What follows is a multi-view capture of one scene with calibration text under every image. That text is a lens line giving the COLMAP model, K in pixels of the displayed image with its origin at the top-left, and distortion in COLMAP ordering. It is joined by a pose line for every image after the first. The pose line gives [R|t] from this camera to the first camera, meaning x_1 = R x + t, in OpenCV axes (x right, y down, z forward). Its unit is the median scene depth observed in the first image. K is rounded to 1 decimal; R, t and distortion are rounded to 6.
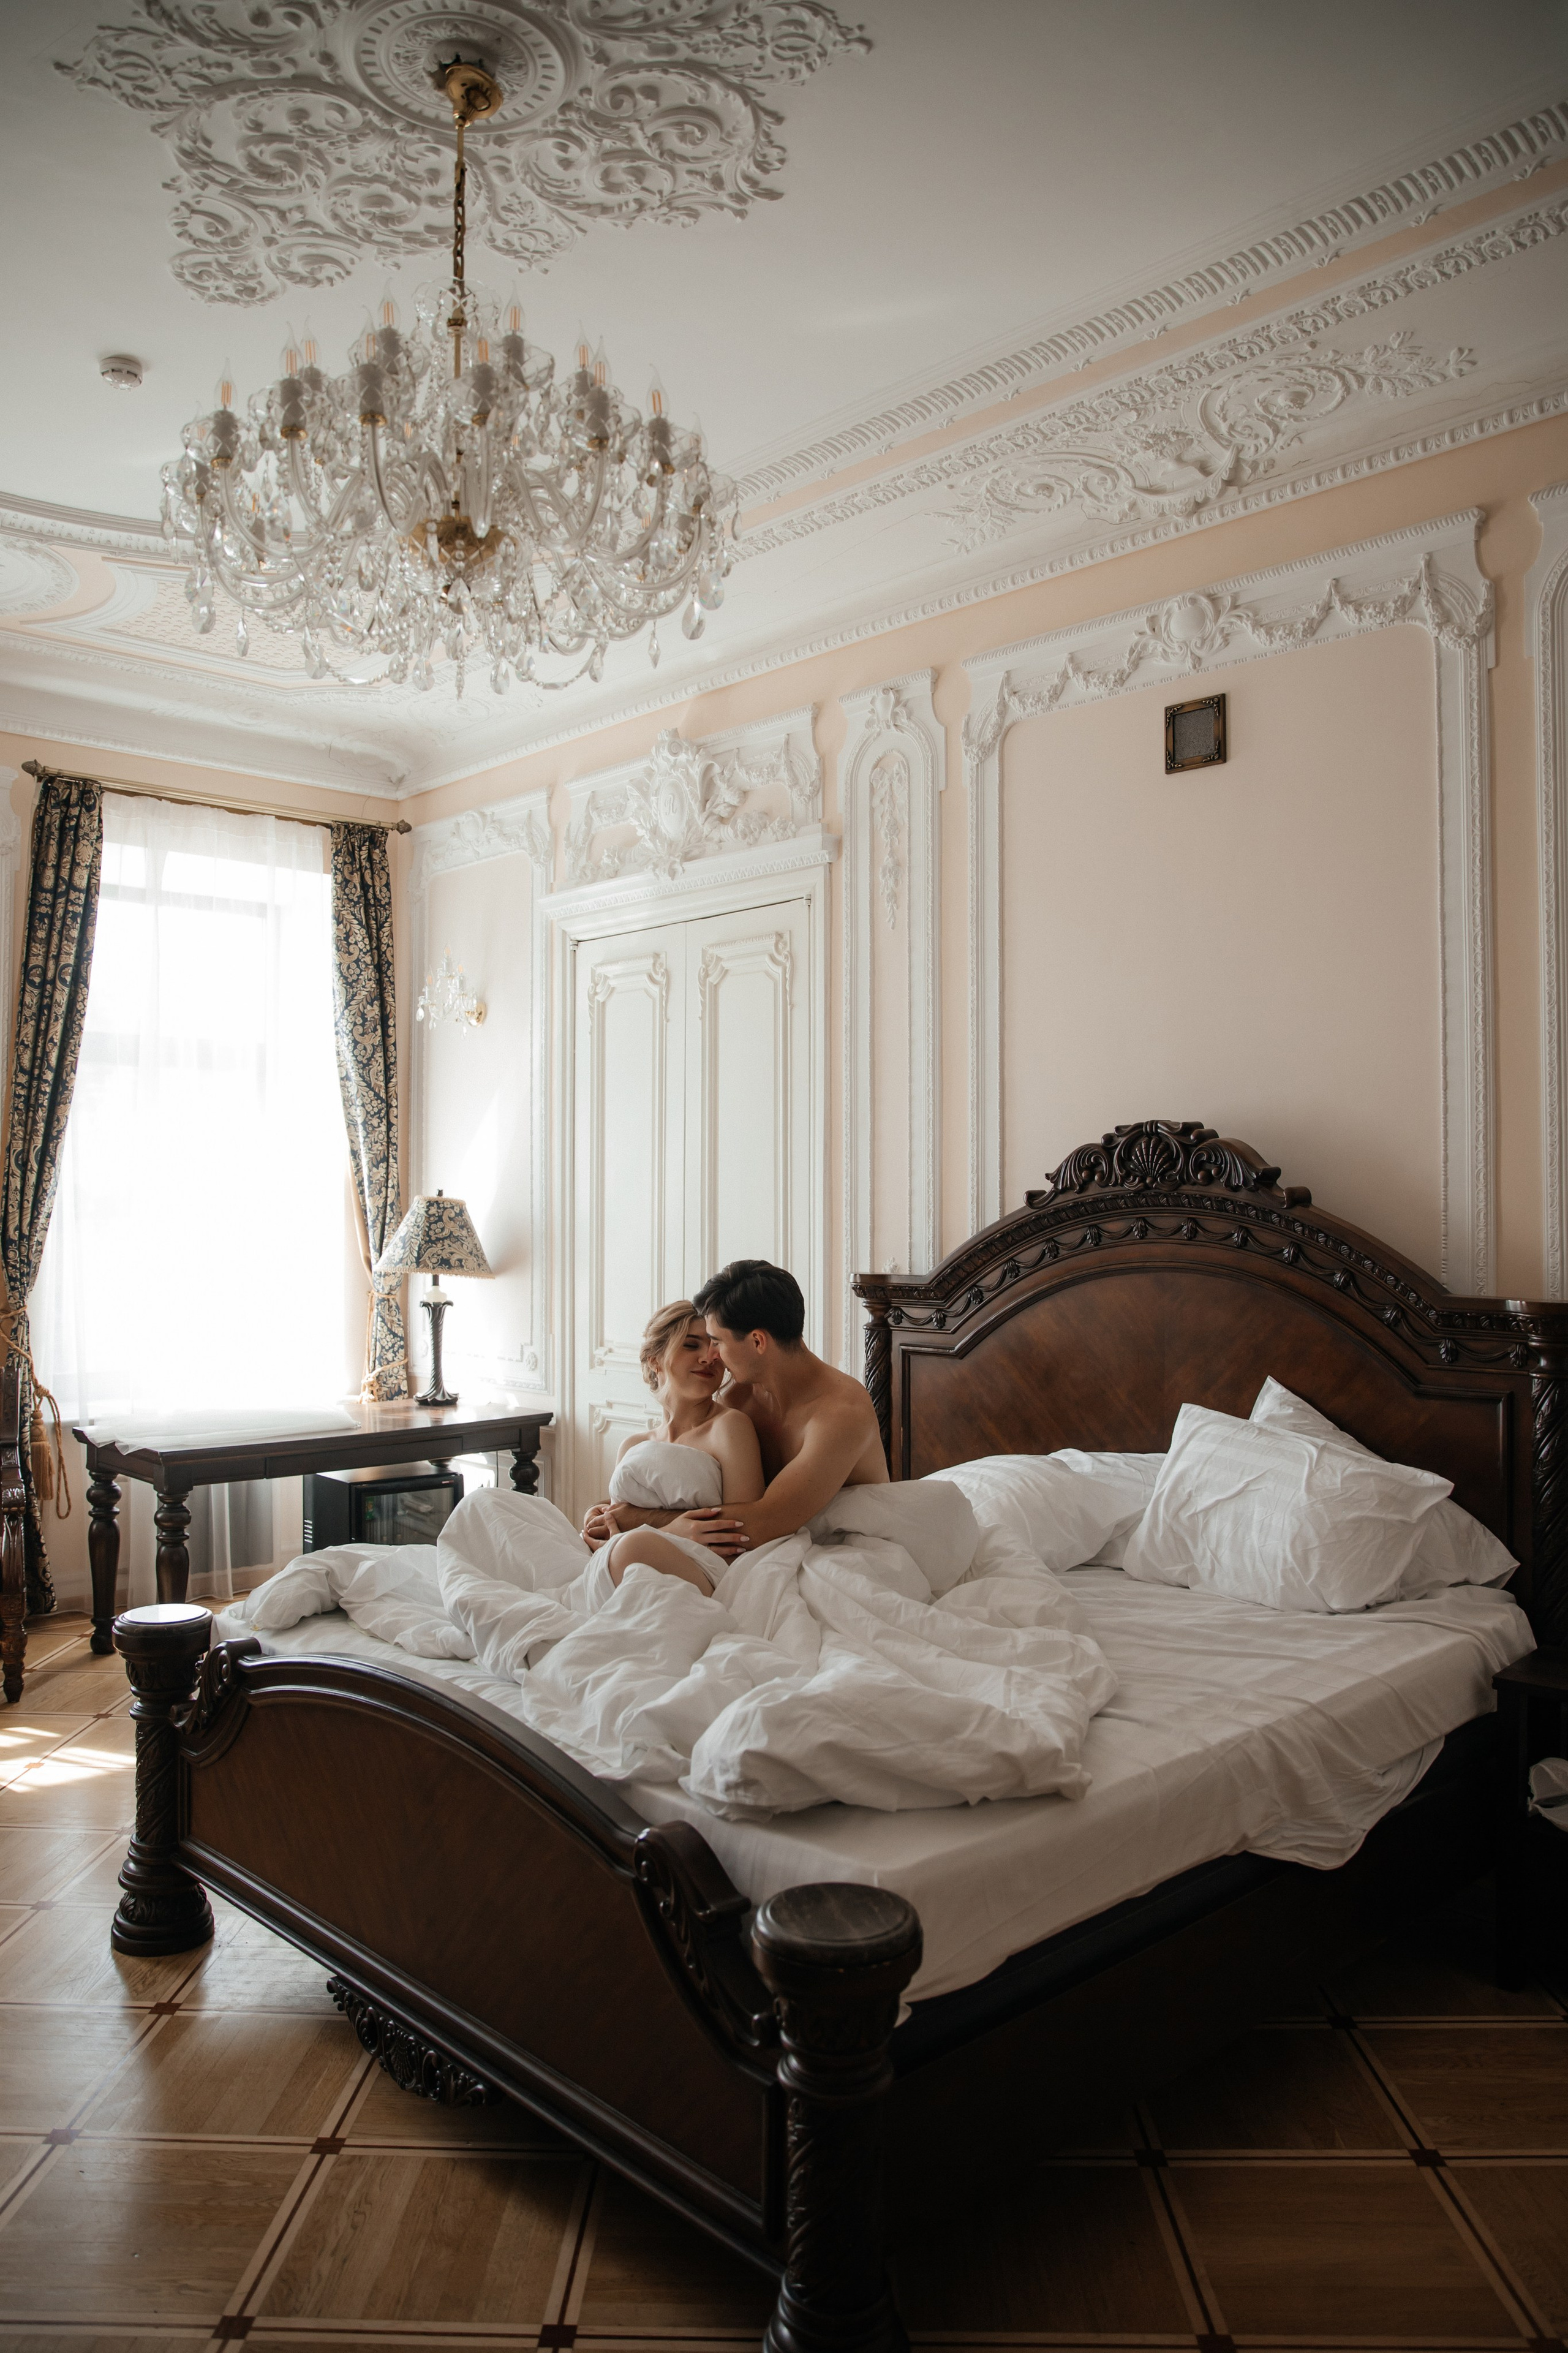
lens RADIAL K [[1646.1, 0, 784.0], [0, 1646.1, 1176.5], [0, 0, 1]] dist [-0.132255, 0.097098]
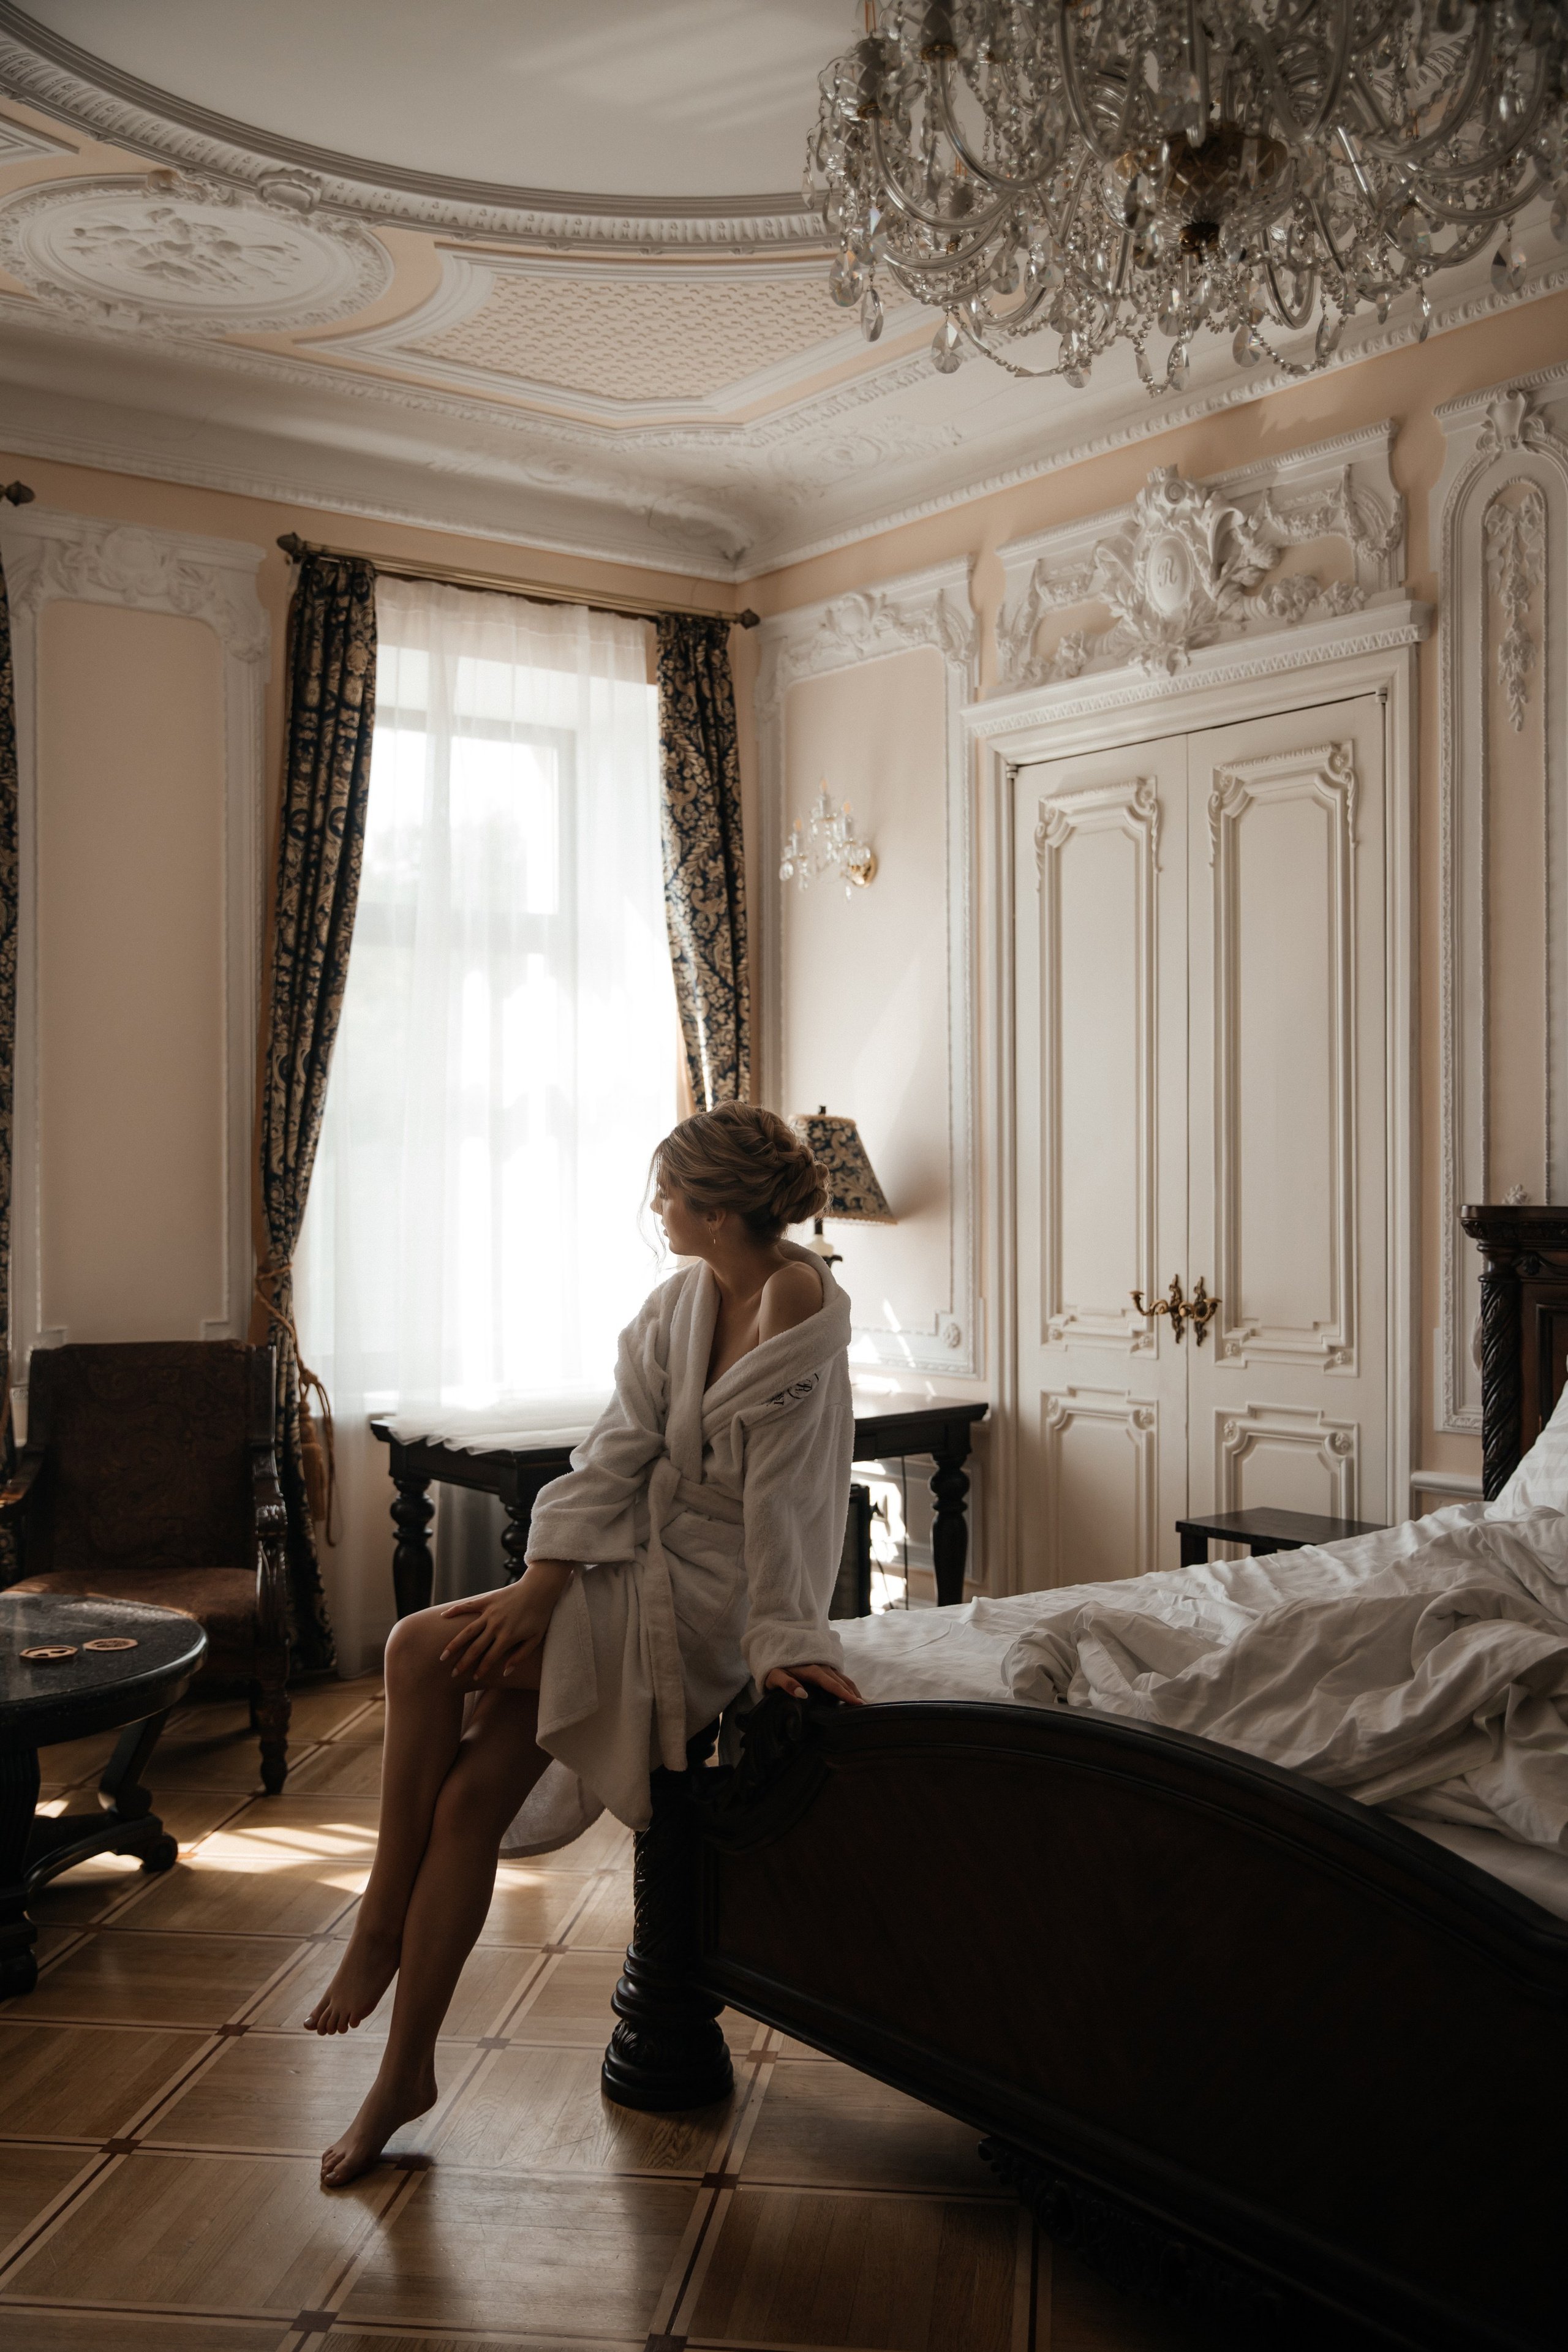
lens RADIAL K [[2225.0, 0, 784.0], [0, 2225.0, 1176.0], [0, 0, 1]] dist [-0.059006, 0.136823]
pose [[0.993347, -0.005353, -0.115037, -0.121205], [0.008410, 0.999624, 0.026106, 0.014599], [0.114854, -0.026899, 0.993018, -0.009404]]
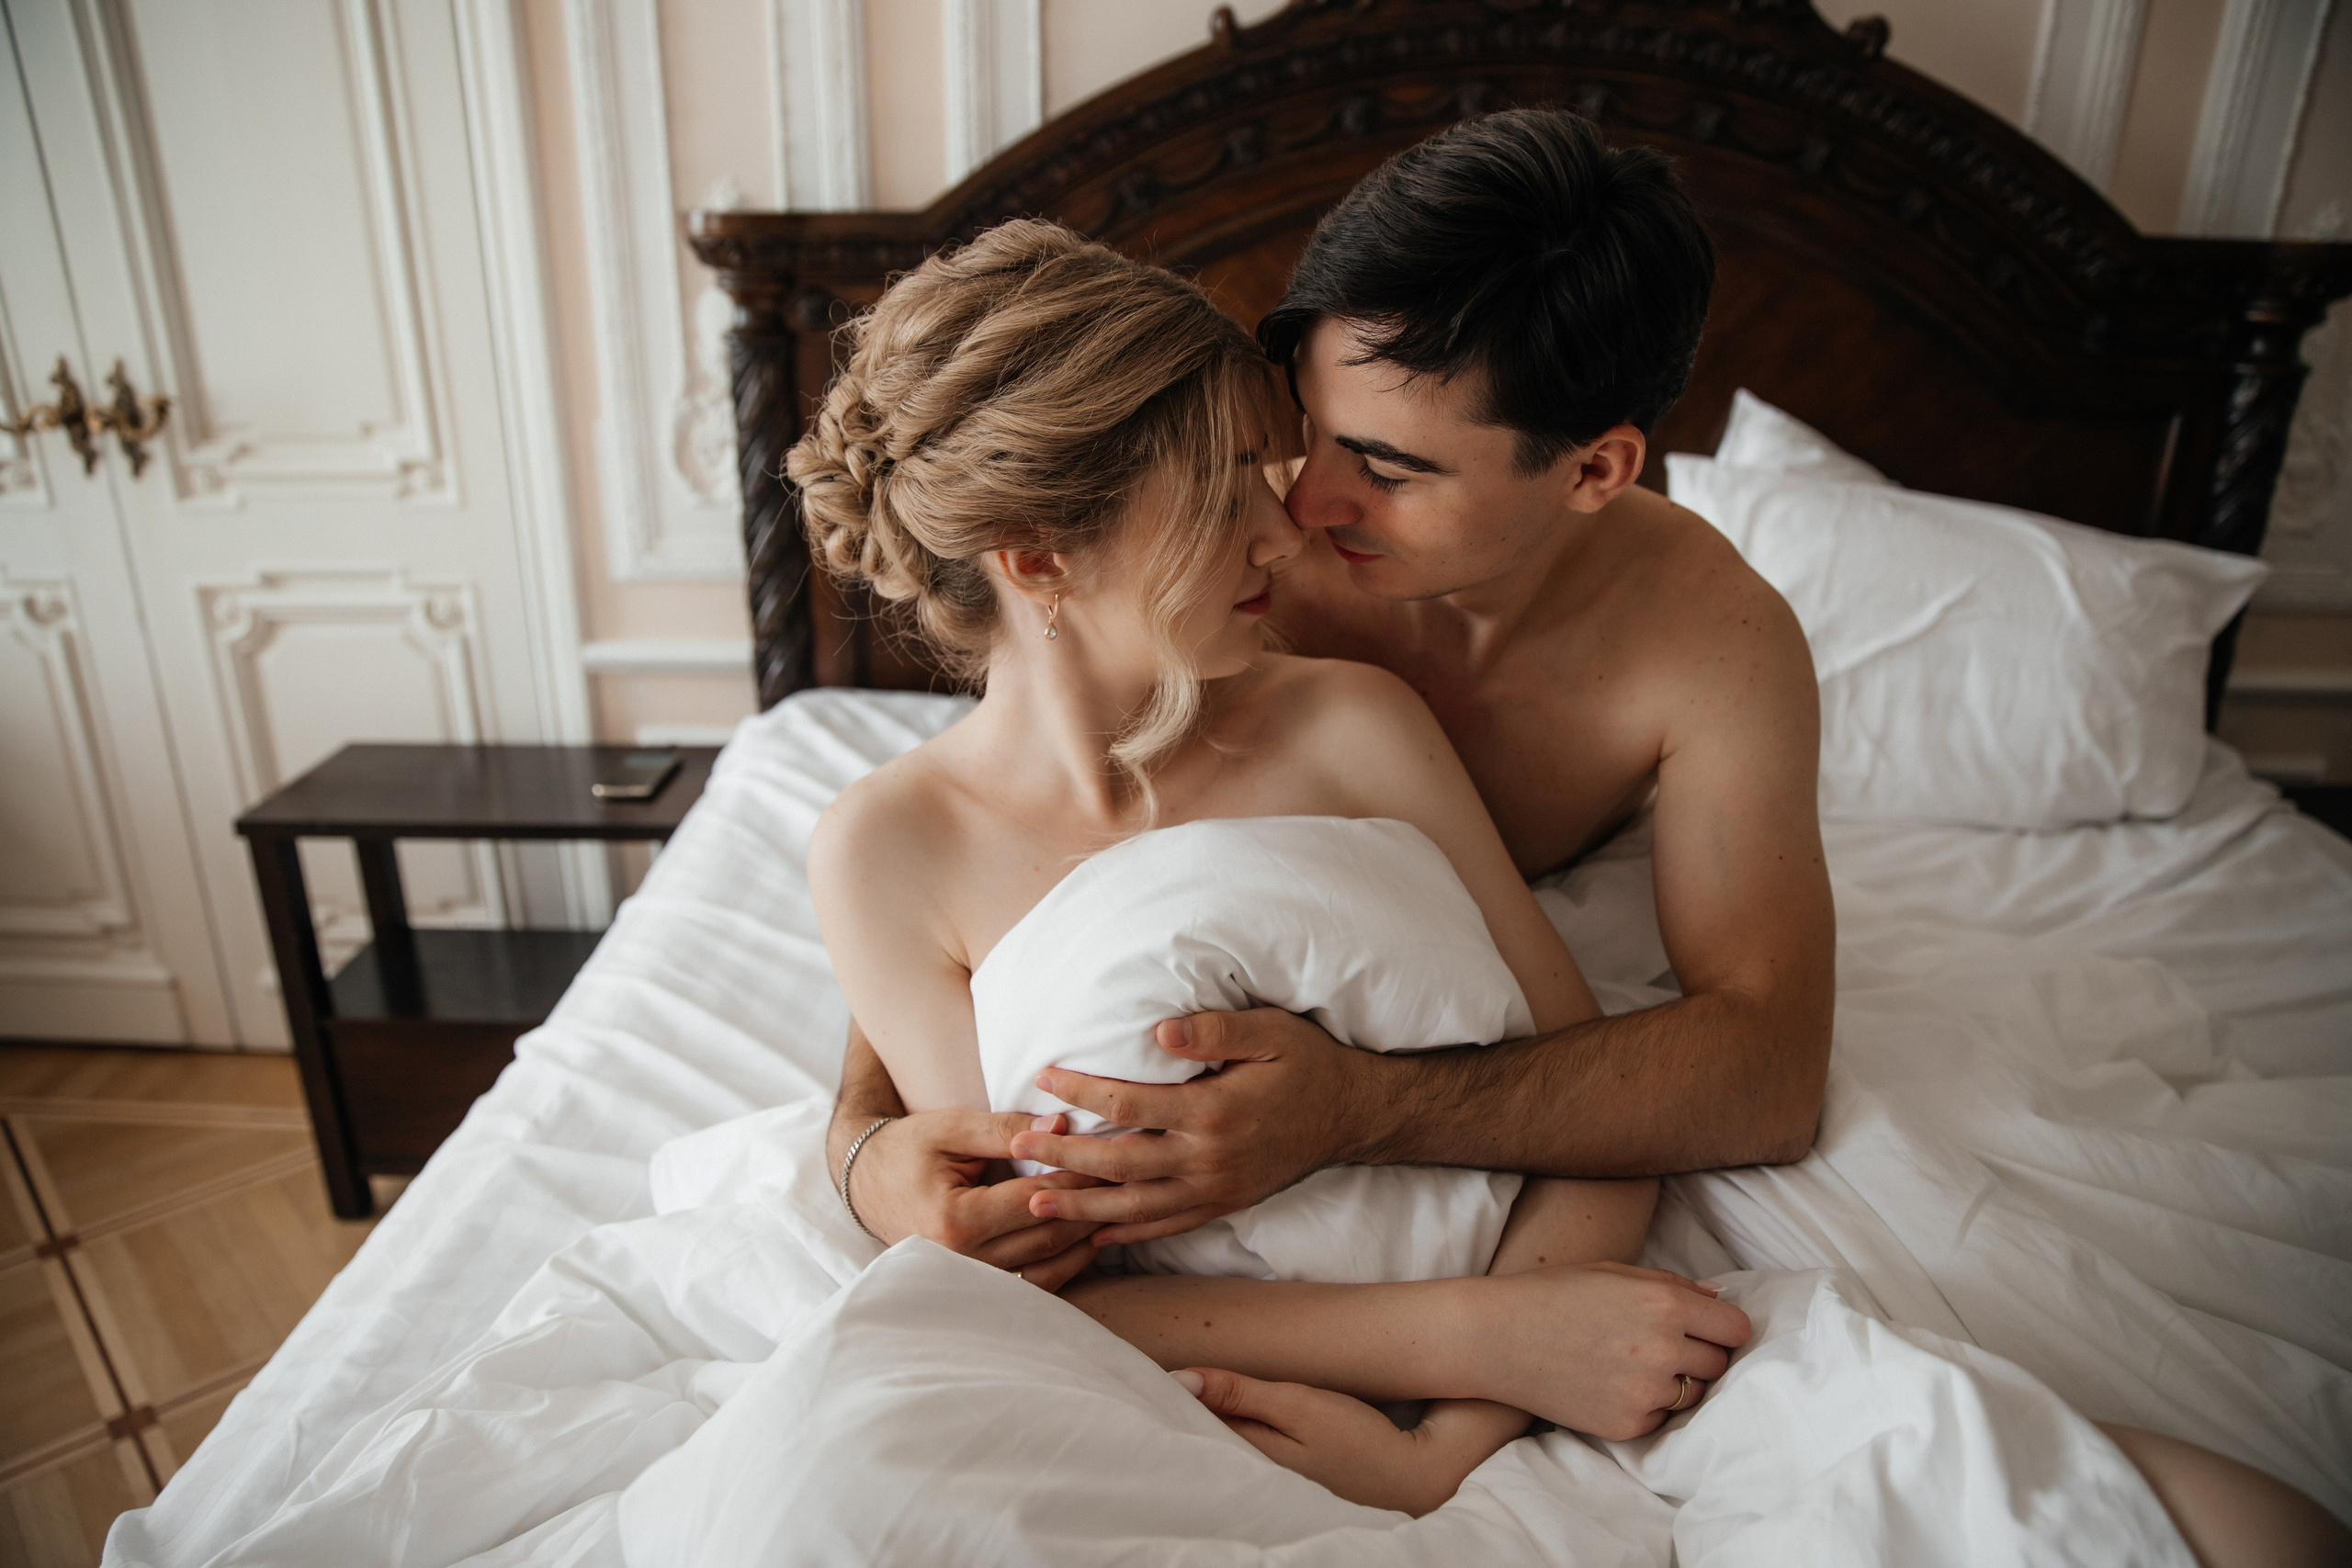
lens RADIAL K [[1645.4, 0, 1176.0], [0, 1645.4, 784.0], [0, 0, 1]] dist [-0.132255, 0.097098]
pose [[0.716221, -0.225775, 0.660344, -0.148840], [-0.021917, 0.938478, 0.344642, 0.043439], [-0.697530, -0.261312, 0.667209, 0.499578]]
